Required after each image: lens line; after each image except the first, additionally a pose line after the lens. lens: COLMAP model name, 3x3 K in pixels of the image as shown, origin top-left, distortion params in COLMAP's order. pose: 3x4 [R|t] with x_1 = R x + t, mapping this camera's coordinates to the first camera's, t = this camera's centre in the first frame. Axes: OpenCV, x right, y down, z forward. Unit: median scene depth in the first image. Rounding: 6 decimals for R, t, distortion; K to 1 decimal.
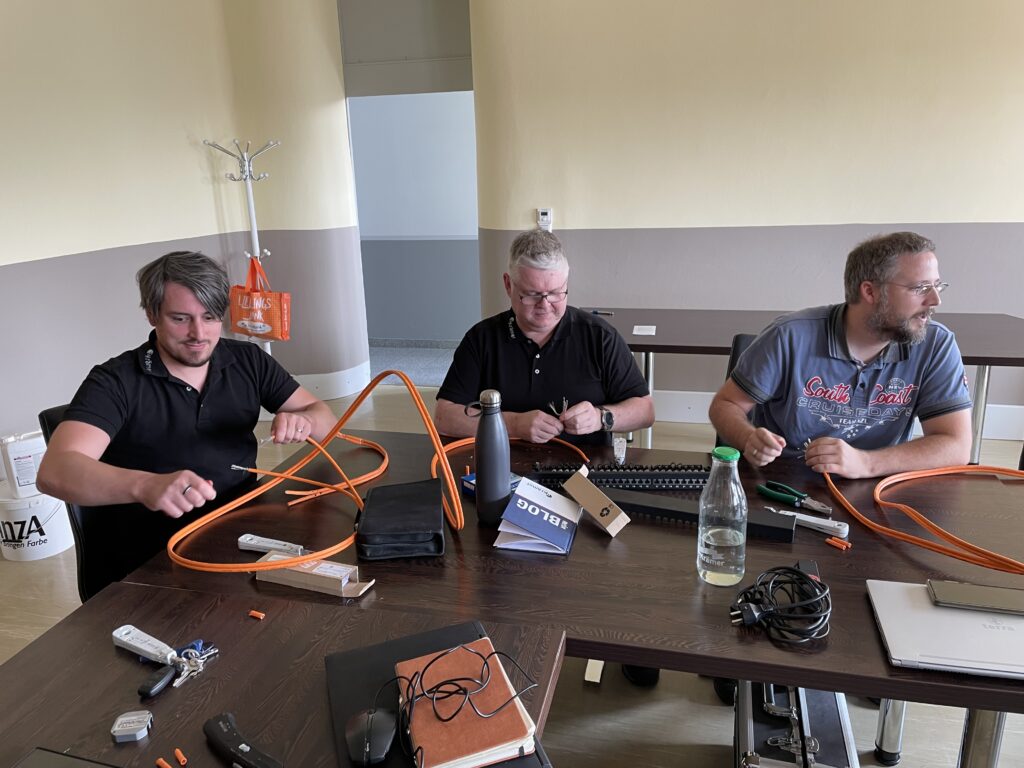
lens RADIAL K [[776.8, 0, 514.5], [0, 776.8, 385.3], [0, 0, 1]] dist [0.024939, -0.046956]
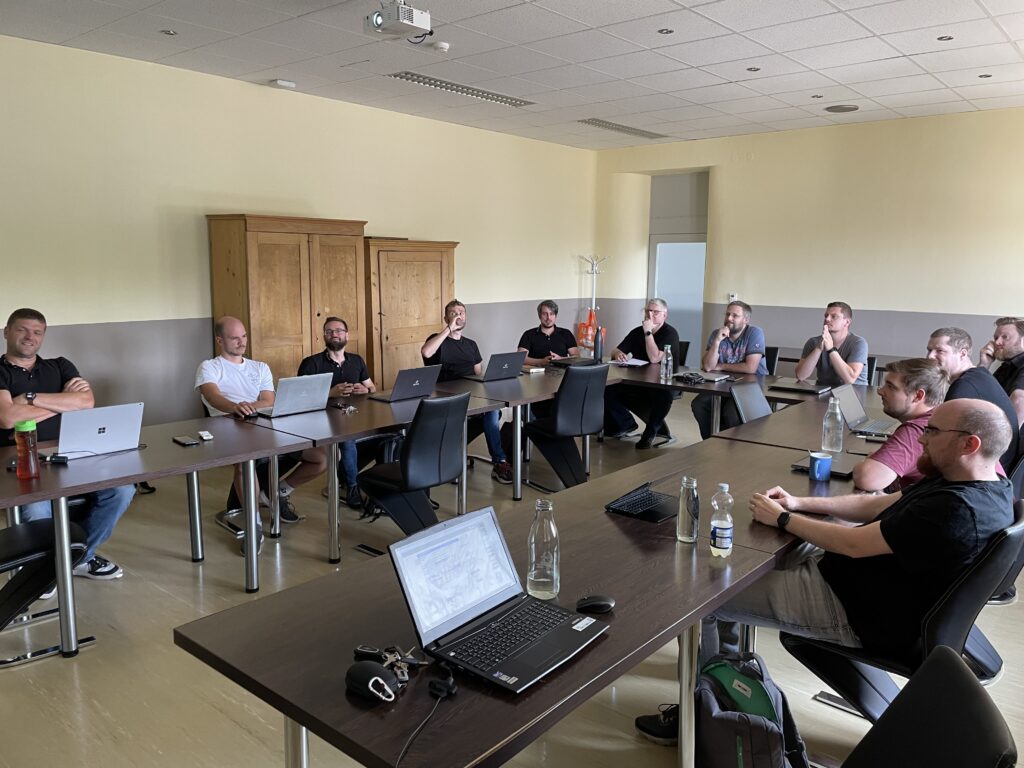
lens RADIAL K [[776.8, 0, 515.6], [0, 776.8, 388.5], [0, 0, 1]] dist [0.024939, -0.046956]
pose [[0.883343, 0.102633, -0.457354, 0.454706], [-0.156221, 0.984410, -0.080821, 0.240668], [0.441929, 0.142841, 0.885605, -0.894797]]
